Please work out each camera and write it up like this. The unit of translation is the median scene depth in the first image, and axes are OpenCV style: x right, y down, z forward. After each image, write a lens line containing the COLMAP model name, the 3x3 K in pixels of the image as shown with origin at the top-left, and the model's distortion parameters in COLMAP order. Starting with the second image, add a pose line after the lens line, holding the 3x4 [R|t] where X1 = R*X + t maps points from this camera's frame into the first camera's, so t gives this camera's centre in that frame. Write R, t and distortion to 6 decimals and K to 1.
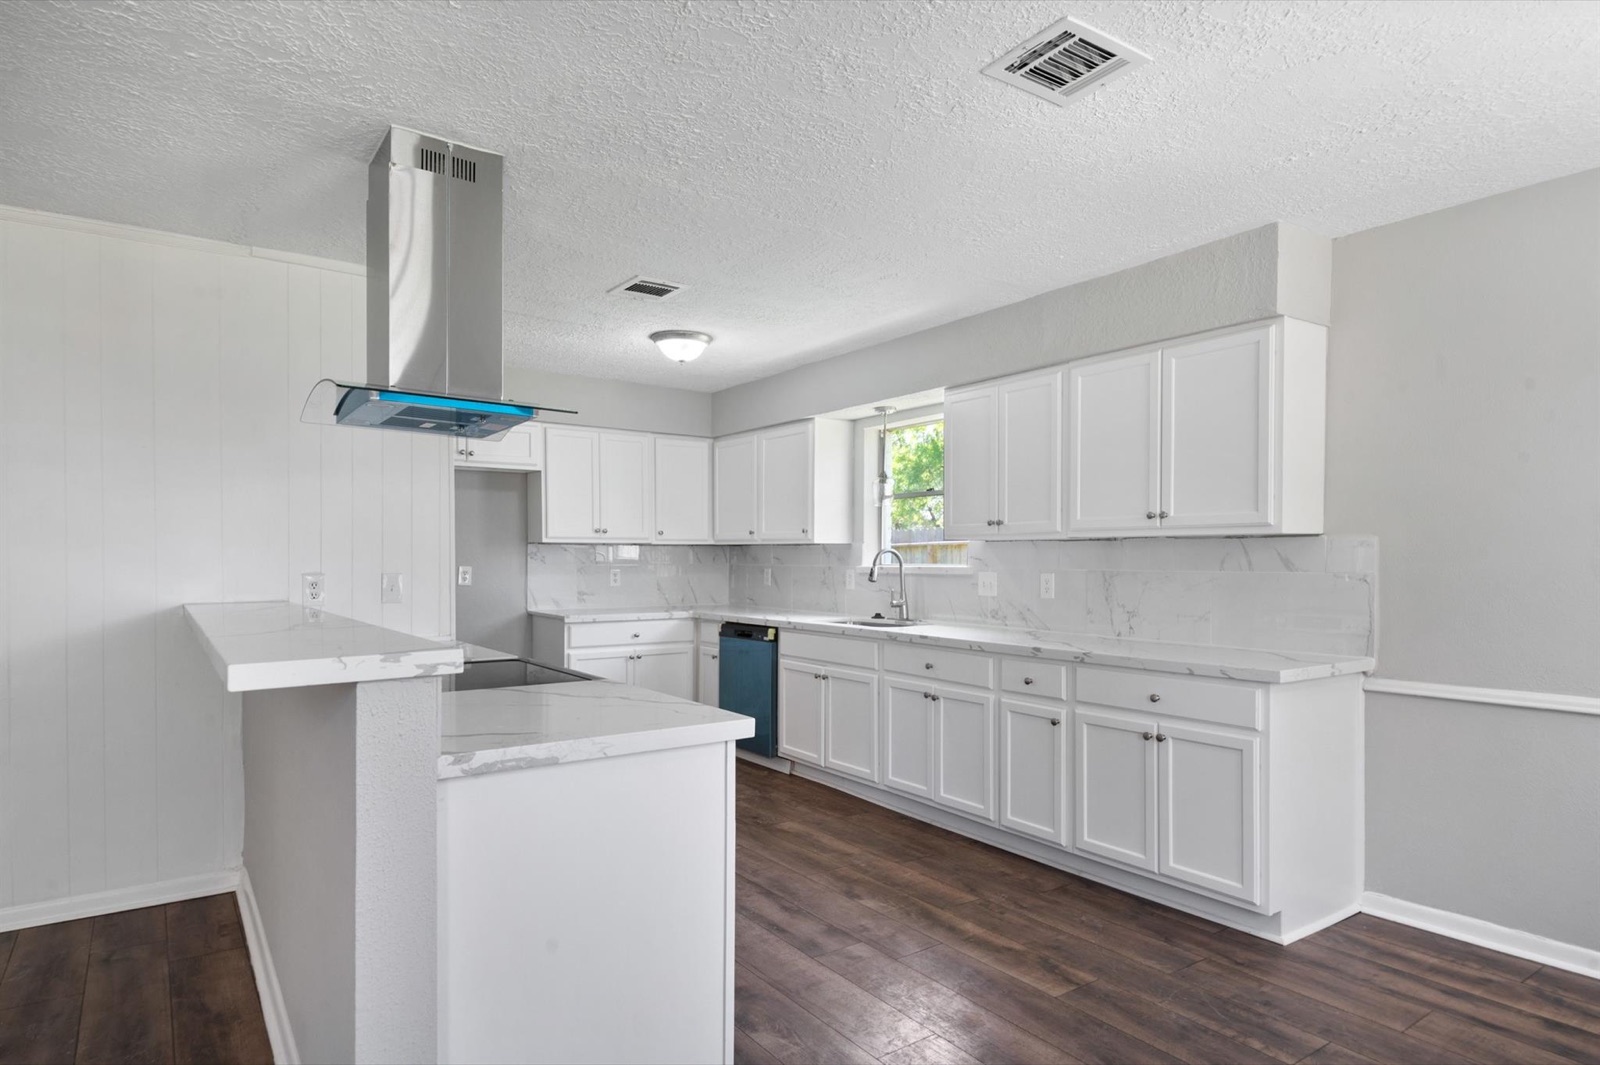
lens RADIAL K [[924.9, 0, 805.2], [0, 924.9, 569.7], [0, 0, 1]] dist [0.073935, 0.001392]
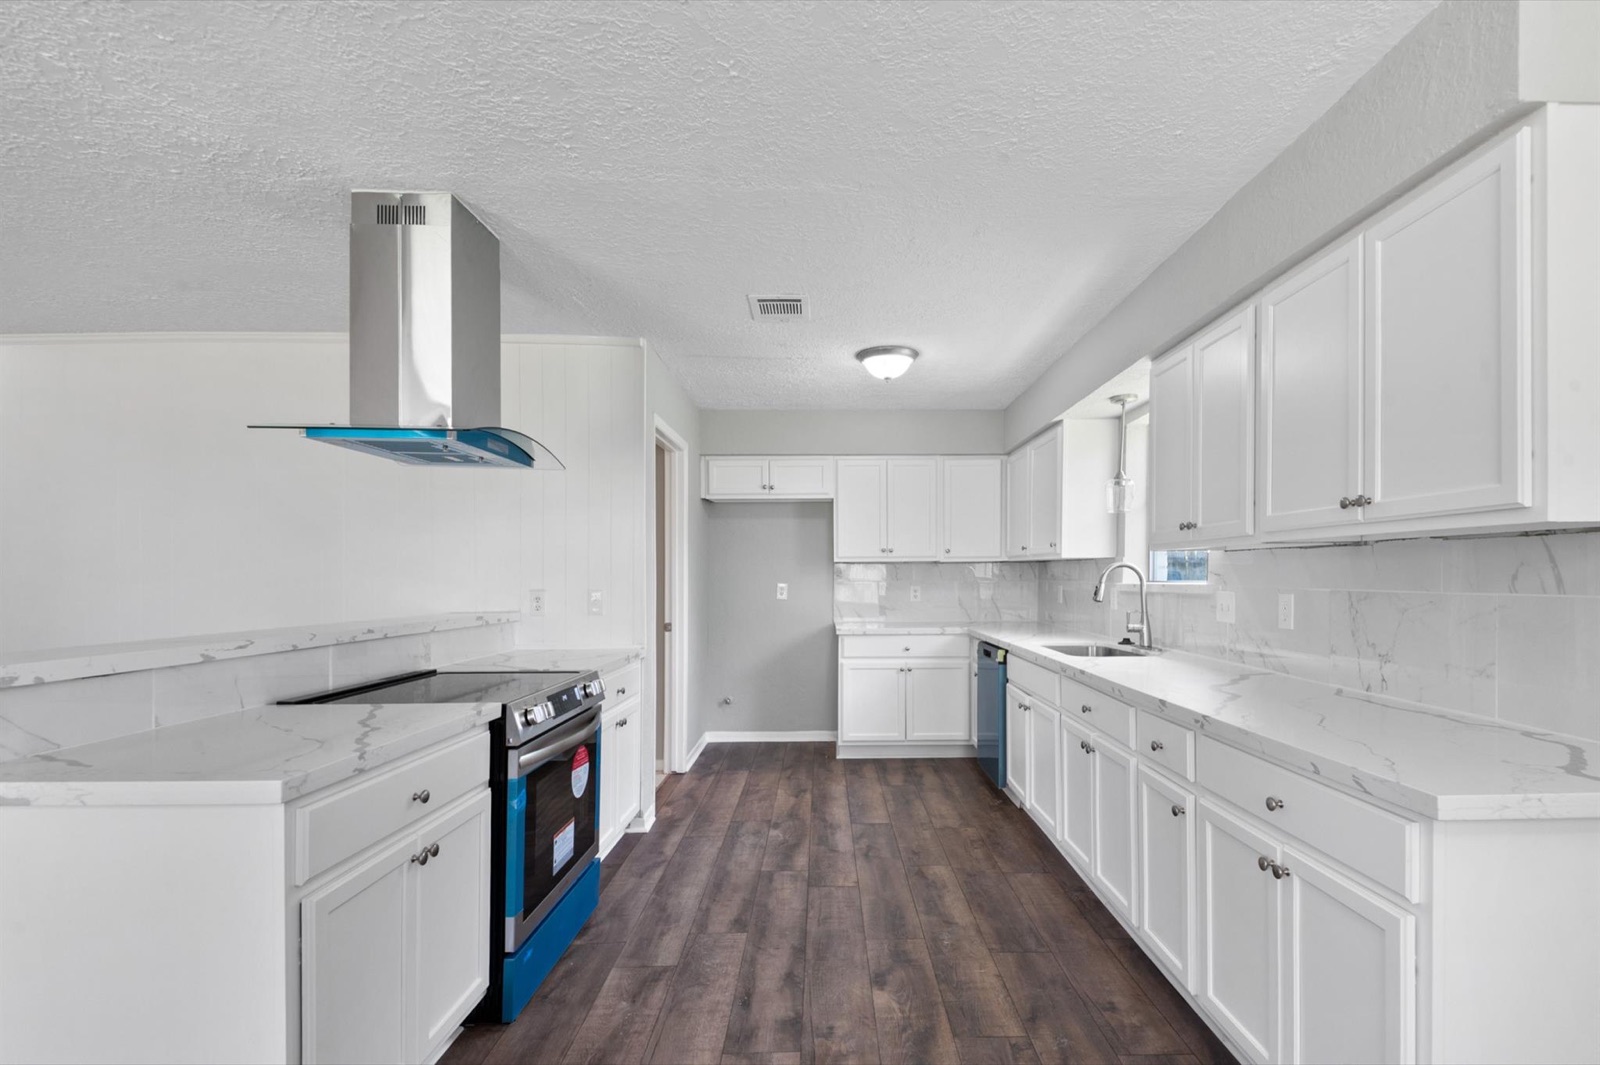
lens RADIAL K [[774.0, 0, 796.6], [0, 774.0, 581.2], [0, 0, 1]] dist [0.022019, -0.003168]
pose [[0.829285, -0.000753, -0.558825, 0.282588], [-0.001943, 0.999989, -0.004229, -0.002641], [0.558822, 0.004593, 0.829275, 0.287443]]
